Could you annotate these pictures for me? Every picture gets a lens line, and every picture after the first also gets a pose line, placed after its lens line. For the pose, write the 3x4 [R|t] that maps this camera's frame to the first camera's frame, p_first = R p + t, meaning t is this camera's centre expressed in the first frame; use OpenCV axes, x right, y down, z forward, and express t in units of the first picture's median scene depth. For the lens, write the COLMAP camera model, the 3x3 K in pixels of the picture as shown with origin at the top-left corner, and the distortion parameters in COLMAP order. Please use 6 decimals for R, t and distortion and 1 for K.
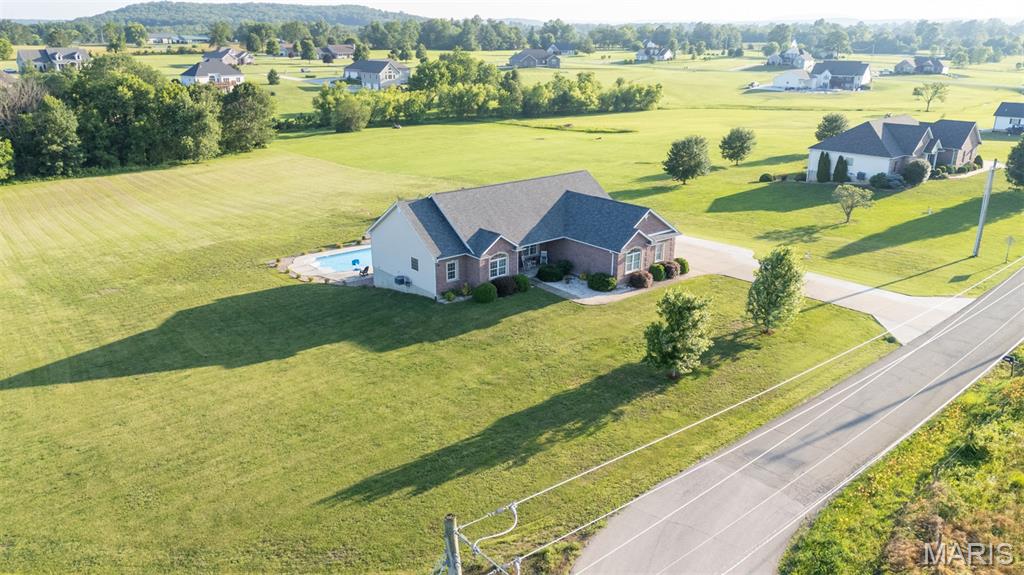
lens RADIAL K [[752.8, 0, 514.6], [0, 752.8, 282.3], [0, 0, 1]] dist [0.057650, -0.057105]
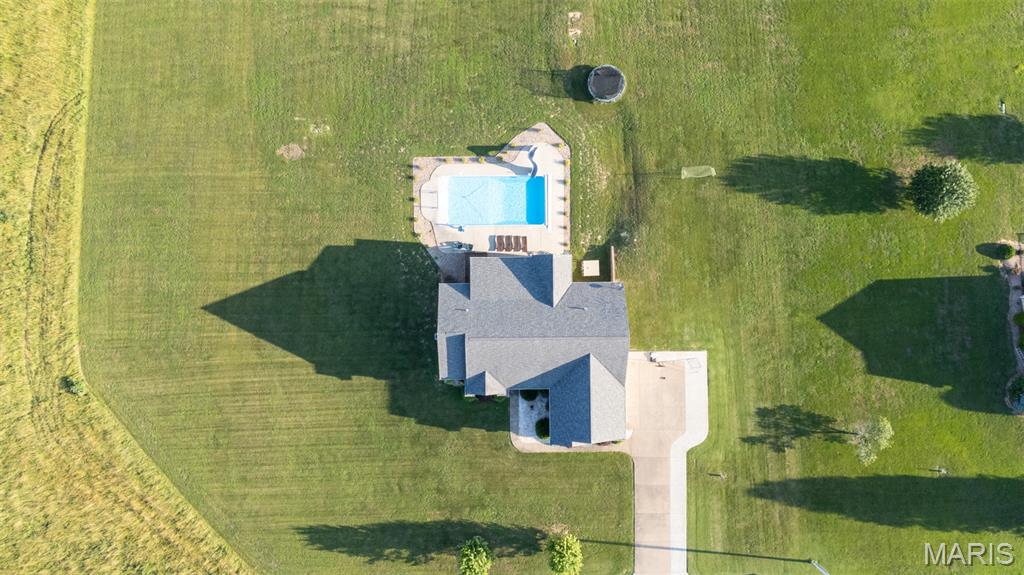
lens RADIAL K [[752.8, 0, 511.6], [0, 752.8, 296.4], [0, 0, 1]] dist [0.057650, -0.057105]
pose [[0.774388, 0.632491, 0.016687, -0.111478], [-0.216636, 0.240274, 0.946223, -1.343940], [0.594468, -0.736358, 0.323086, 0.656243]]
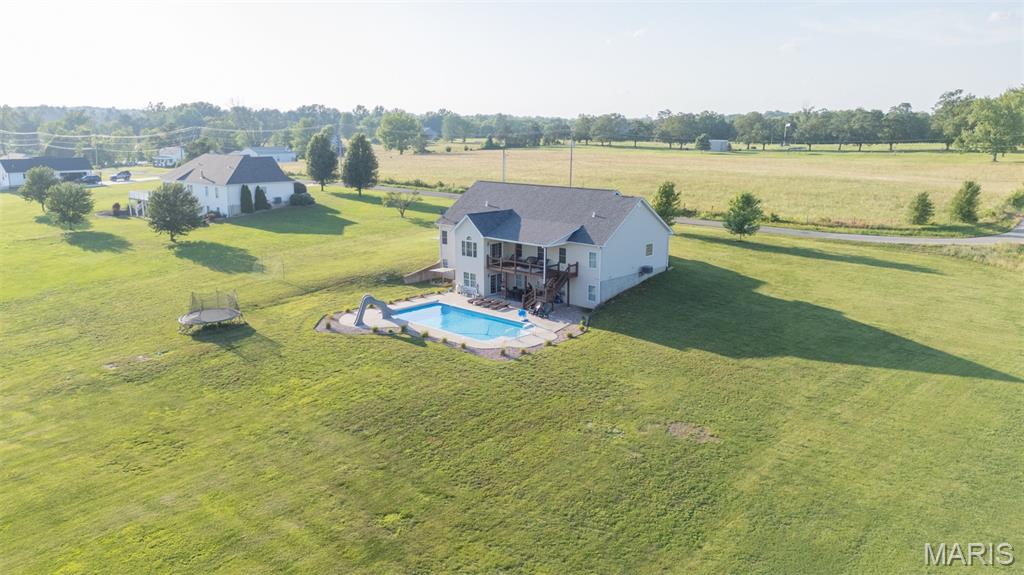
lens RADIAL K [[752.8, 0, 517.9], [0, 752.8, 291.0], [0, 0, 1]] dist [0.057650, -0.057105]
pose [[-0.119908, -0.210817, 0.970144, -1.111840], [0.311583, 0.919828, 0.238394, -0.271276], [-0.942623, 0.330865, -0.044608, 1.186812]]
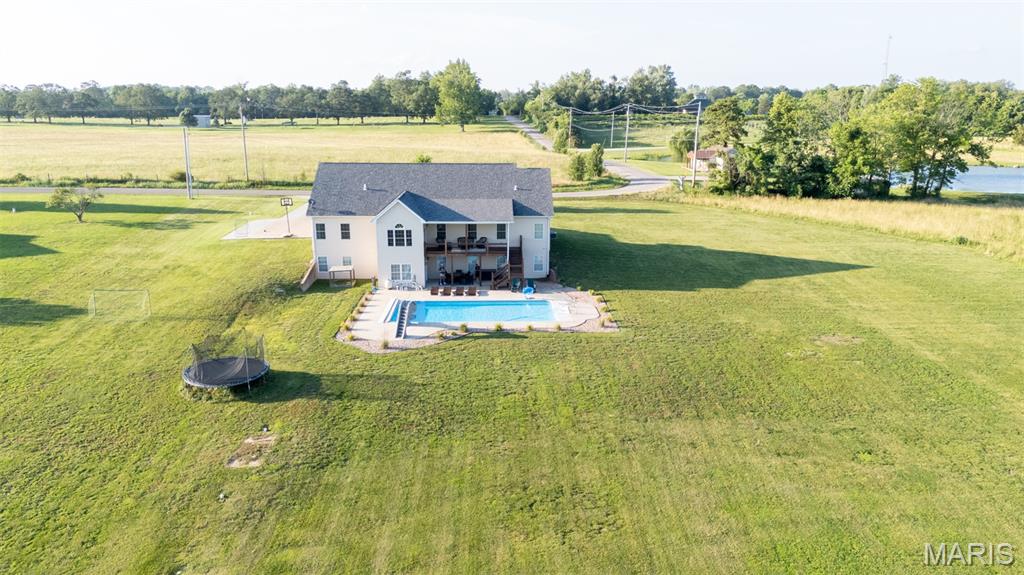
lens RADIAL K [[752.8, 0, 514.7], [0, 752.8, 290.5], [0, 0, 1]] dist [0.057650, -0.057105]
pose [[-0.786803, -0.148935, 0.598966, -0.761667], [0.195078, 0.860693, 0.470269, -0.454044], [-0.585565, 0.486854, -0.648141, 1.741561]]
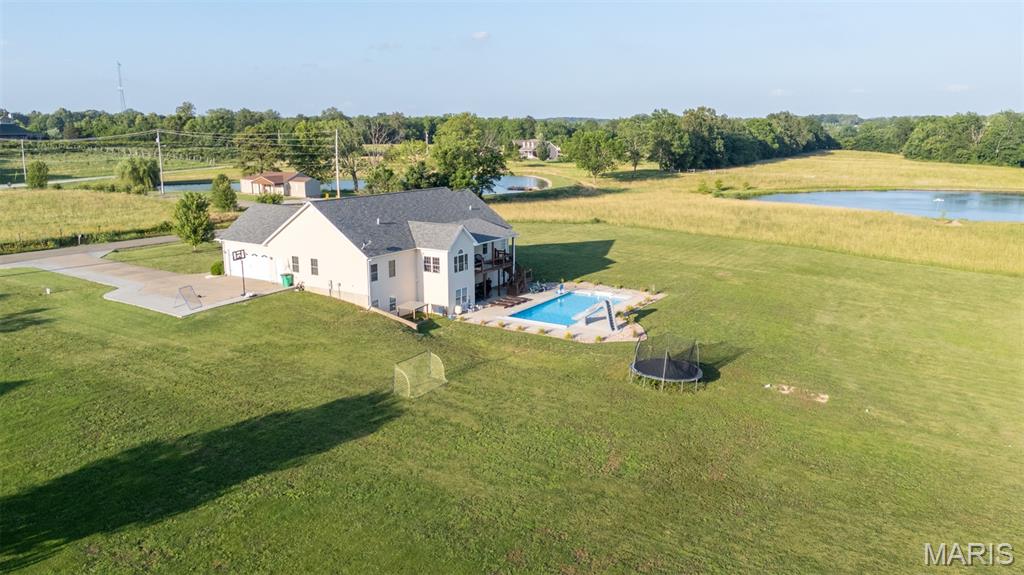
lens RADIAL K [[752.8, 0, 515.2], [0, 752.8, 282.0], [0, 0, 1]] dist [0.057650, -0.057105]
pose [[-0.942070, 0.063716, -0.329309, 0.178885], [-0.110450, 0.868105, 0.483936, -0.552815], [0.316709, 0.492274, -0.810778, 2.005353]]
